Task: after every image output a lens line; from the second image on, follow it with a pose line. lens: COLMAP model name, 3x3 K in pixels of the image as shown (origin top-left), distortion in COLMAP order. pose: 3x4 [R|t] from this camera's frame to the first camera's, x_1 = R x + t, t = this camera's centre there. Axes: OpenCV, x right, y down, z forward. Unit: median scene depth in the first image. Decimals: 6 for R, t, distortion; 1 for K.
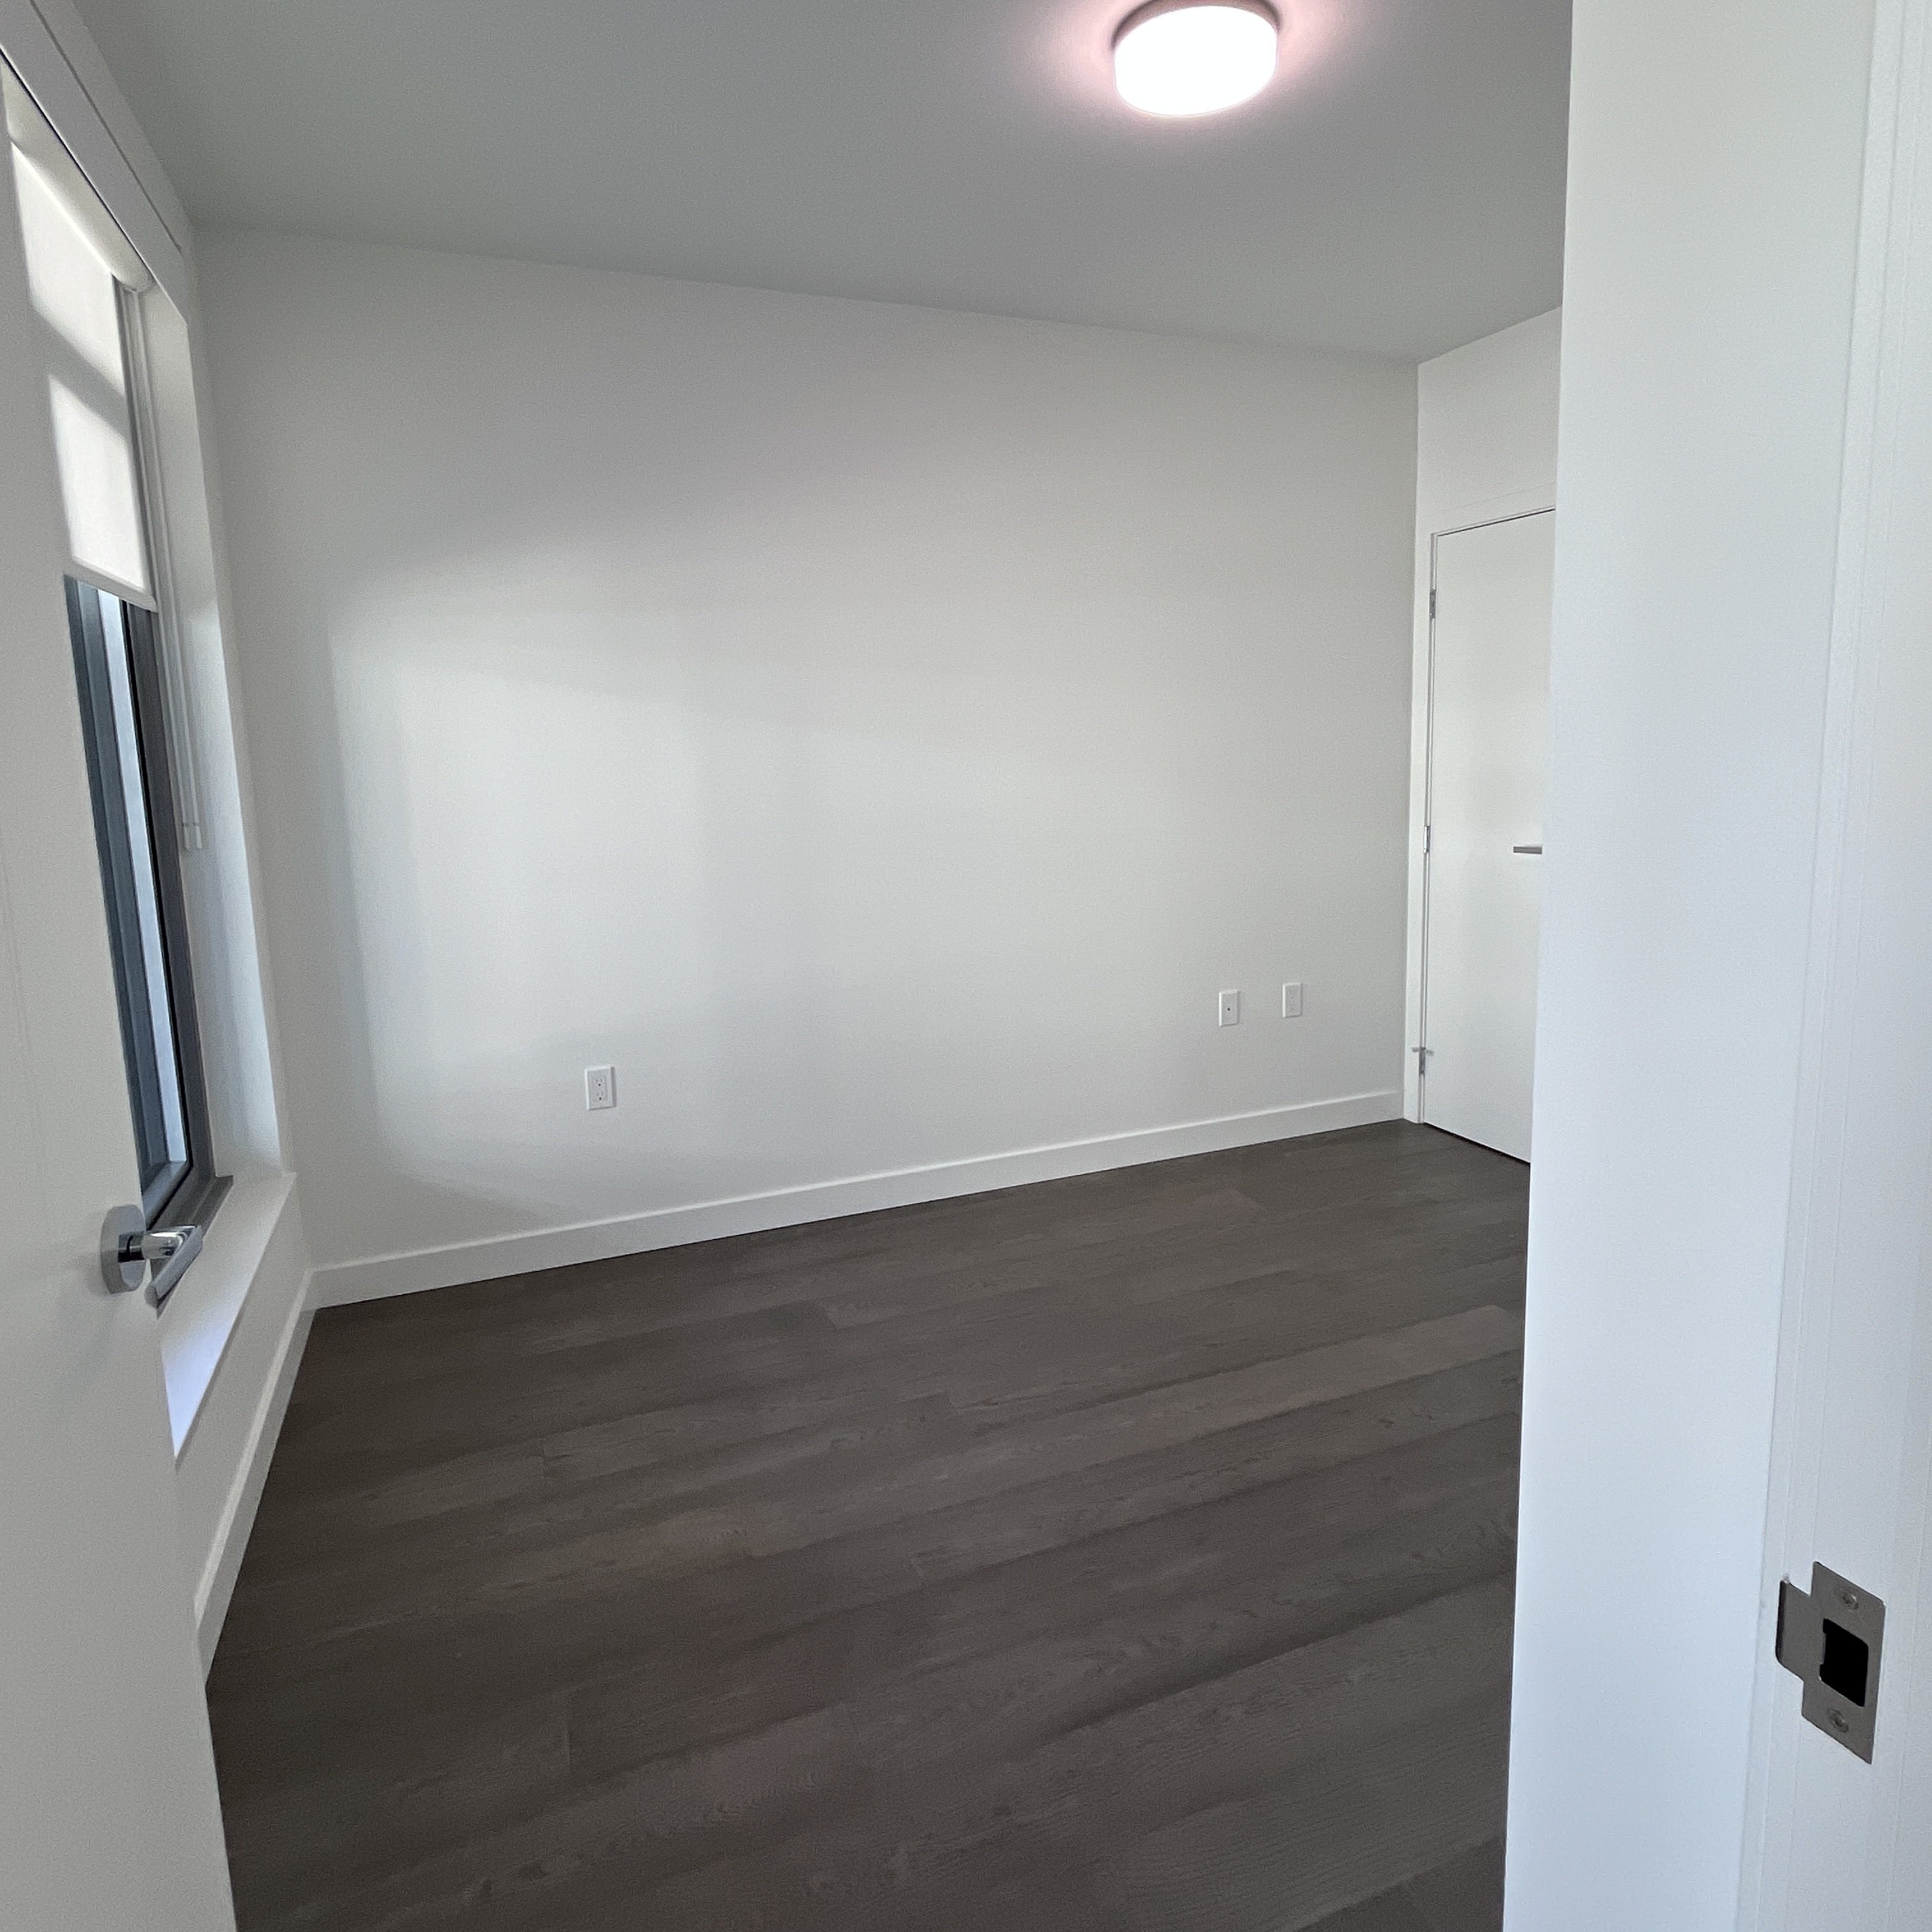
lens RADIAL K [[1241.0, 0, 973.0], [0, 1241.0, 941.5], [0, 0, 1]] dist [-0.000311, -0.000320]
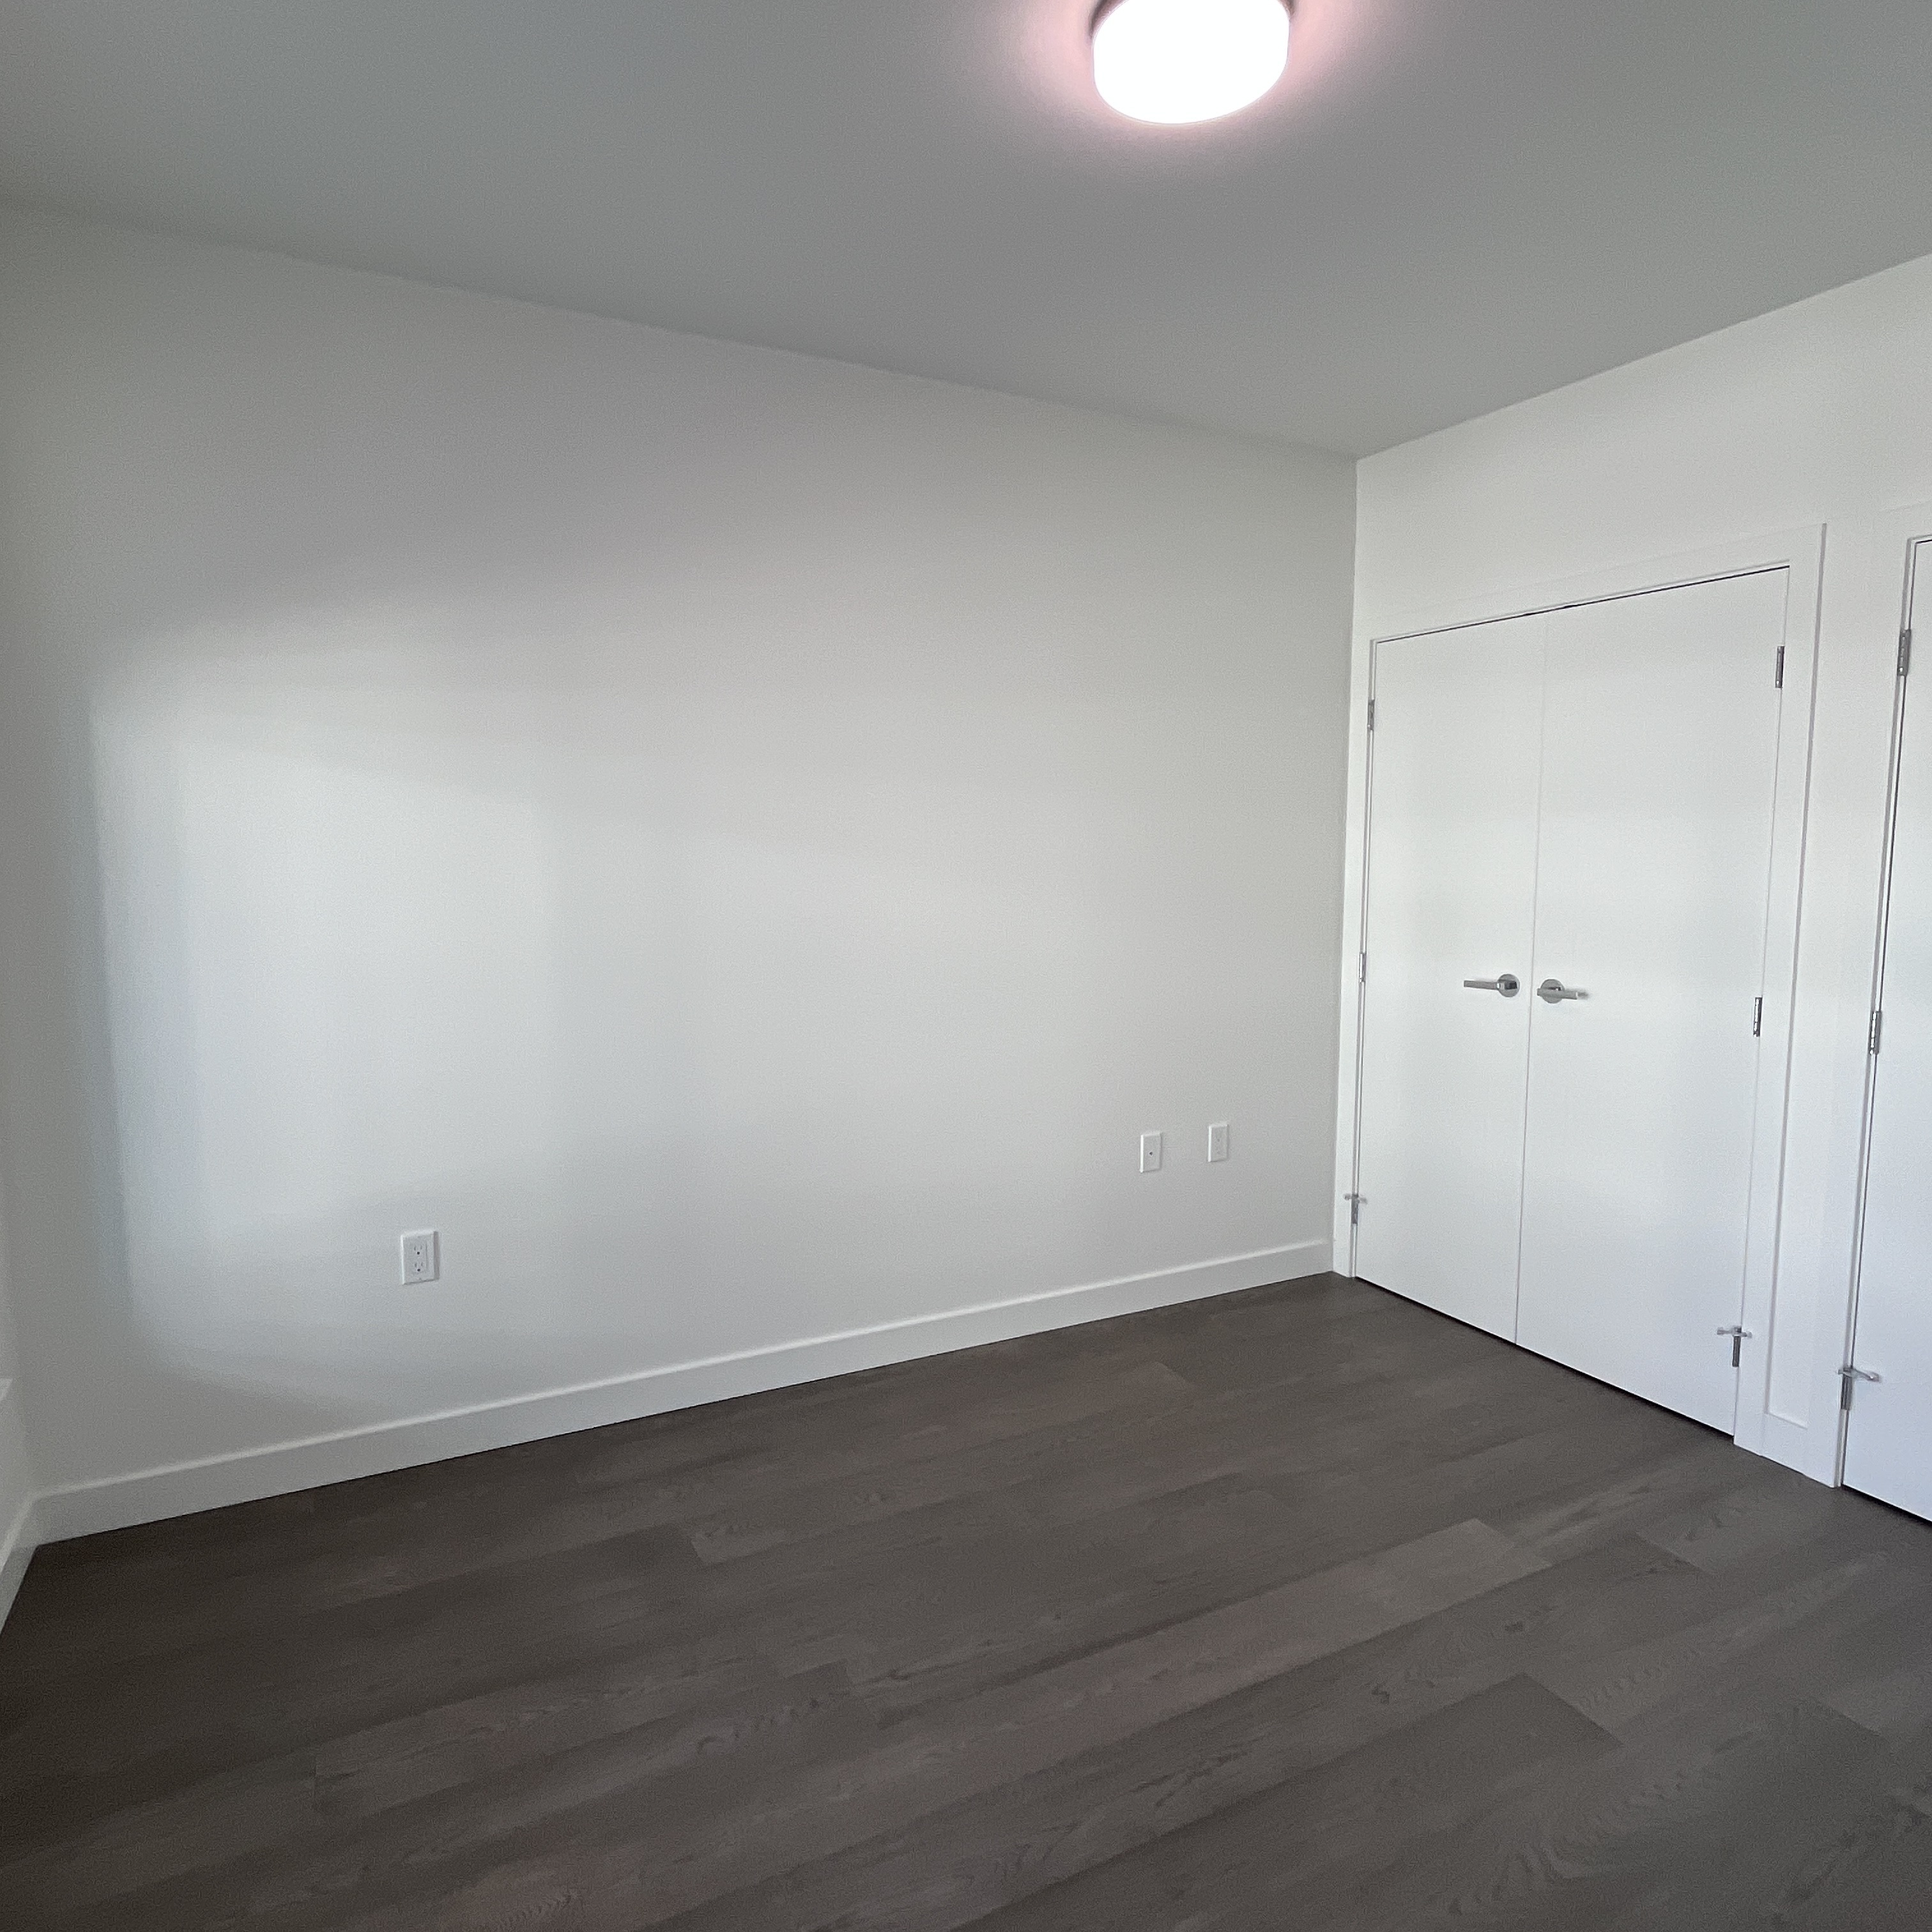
lens RADIAL K [[1218.9, 0, 930.1], [0, 1218.9, 967.1], [0, 0, 1]] dist [-0.002967, -0.000797]
pose [[0.996604, 0.019157, 0.080081, -0.032139], [-0.014879, 0.998447, -0.053685, -0.037987], [-0.080985, 0.052311, 0.995342, 0.164384]]
